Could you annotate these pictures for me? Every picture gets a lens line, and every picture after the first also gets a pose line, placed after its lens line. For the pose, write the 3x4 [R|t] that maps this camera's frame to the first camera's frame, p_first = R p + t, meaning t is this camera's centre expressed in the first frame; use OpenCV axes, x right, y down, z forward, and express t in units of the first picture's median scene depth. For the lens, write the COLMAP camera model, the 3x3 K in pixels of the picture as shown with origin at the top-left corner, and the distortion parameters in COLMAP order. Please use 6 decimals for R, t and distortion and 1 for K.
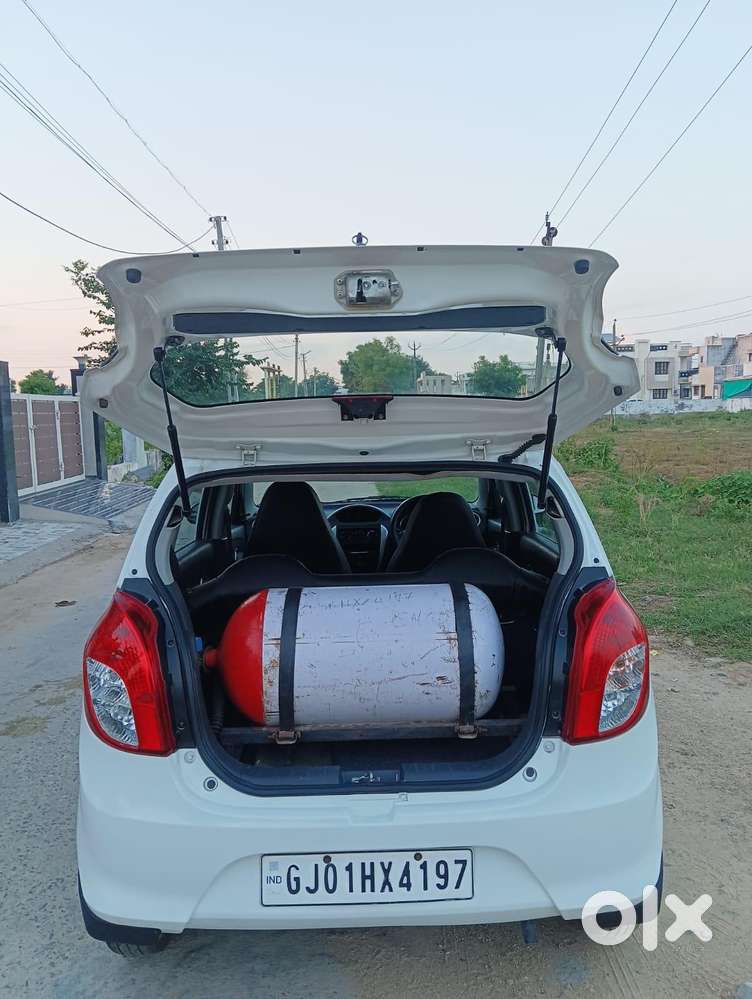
lens RADIAL K [[806.3, 0, 382.6], [0, 806.3, 503.7], [0, 0, 1]] dist [0.074249, -0.141557]
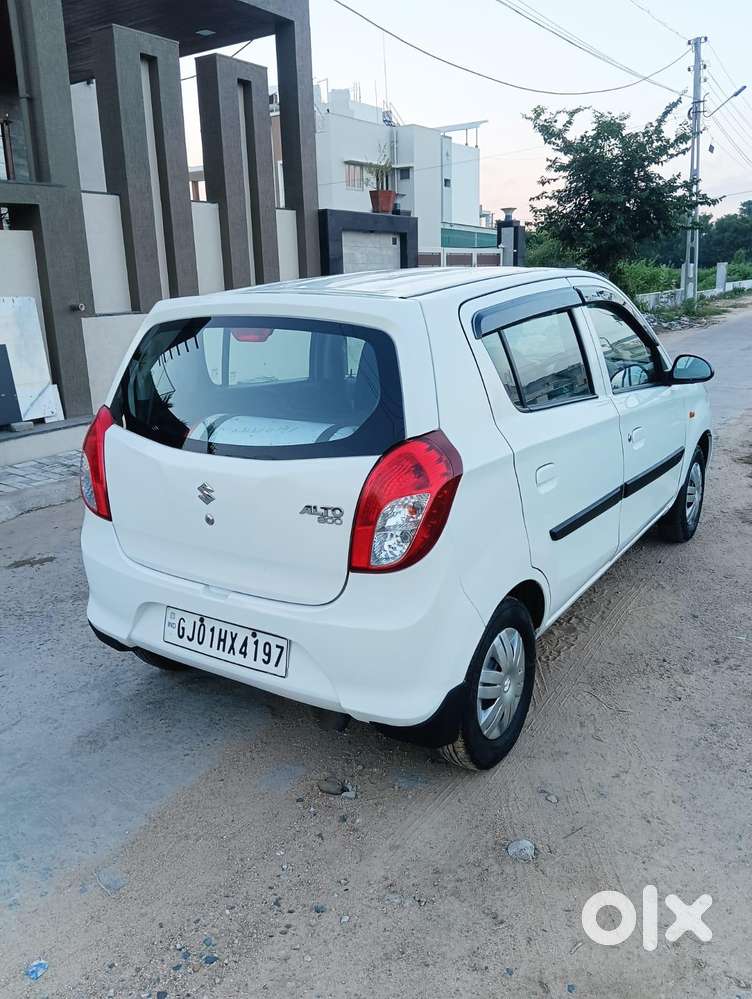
lens RADIAL K [[806.3, 0, 385.6], [0, 806.3, 499.6], [0, 0, 1]] dist [0.074249, -0.141557]
pose [[0.830256, 0.149521, -0.536954, 0.272336], [-0.055666, 0.980775, 0.187035, -0.003719], [0.554596, -0.125396, 0.822617, 0.038523]]
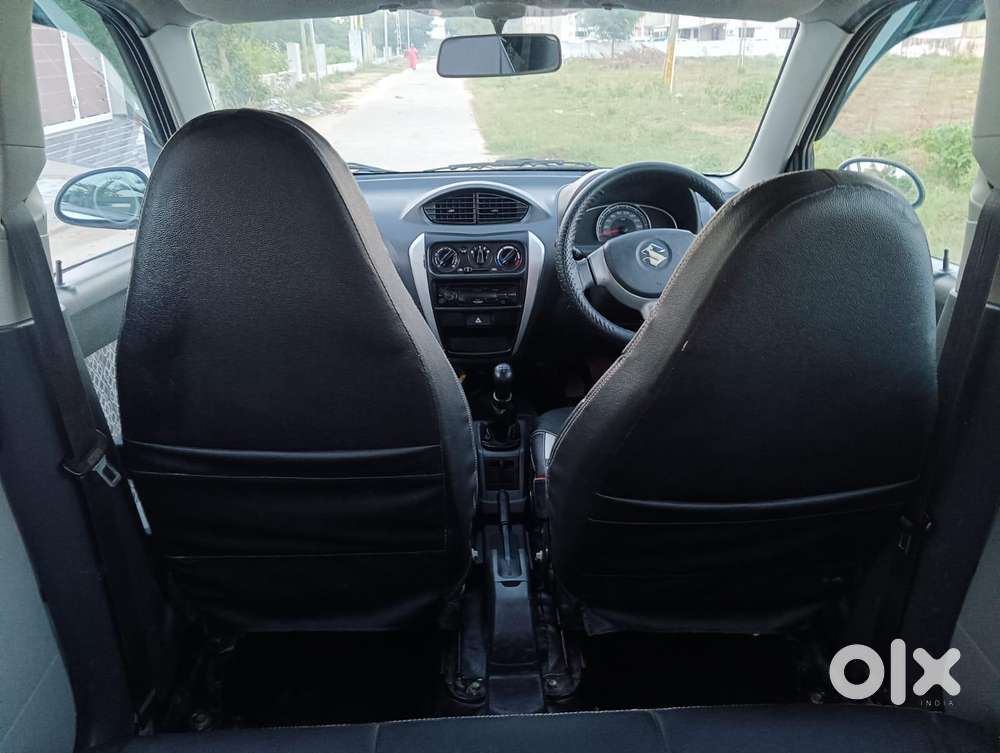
lens RADIAL K [[807.1, 0, 508.6], [0, 807.1, 372.3], [0, 0, 1]] dist [0.074249, -0.141557]
pose [[0.999492, 0.005322, 0.031409, -0.018791], [-0.013335, 0.965300, 0.260801, -0.010624], [-0.028931, -0.261088, 0.964881, 0.399164]]
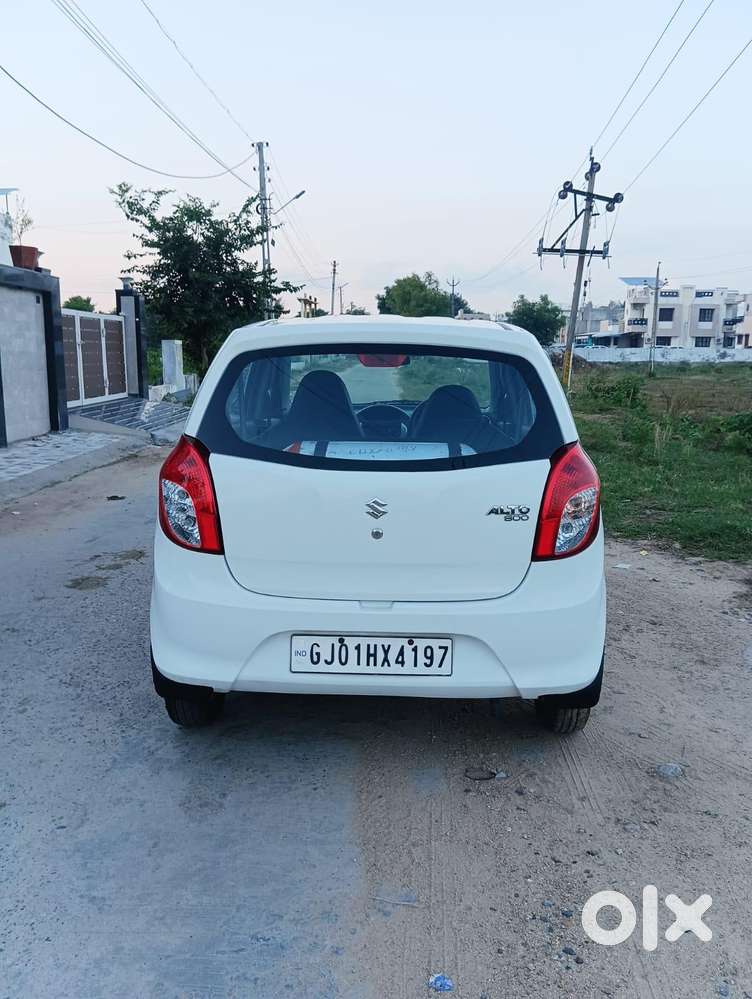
lens RADIAL K [[806.3, 0, 385.0], [0, 806.3, 501.2], [0, 0, 1]] dist [0.074249, -0.141557]
pose [[0.998517, 0.042798, -0.033638, 0.011603], [-0.040324, 0.996656, 0.071069, 0.038183], [0.036567, -0.069608, 0.996904, -0.089273]]
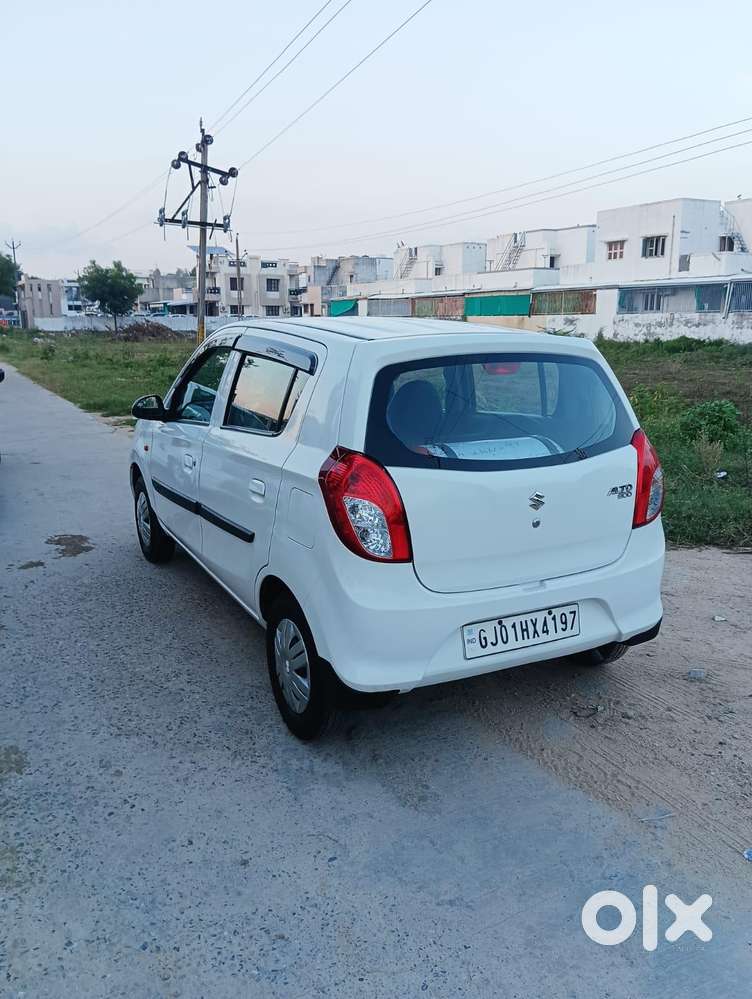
lens RADIAL K [[806.3, 0, 379.4], [0, 806.3, 499.8], [0, 0, 1]] dist [0.074249, -0.141557]
pose [[0.892703, -0.071829, 0.444884, -0.286094], [0.027975, 0.994144, 0.104376, 0.020062], [-0.449776, -0.080731, 0.889485, -0.054802]]
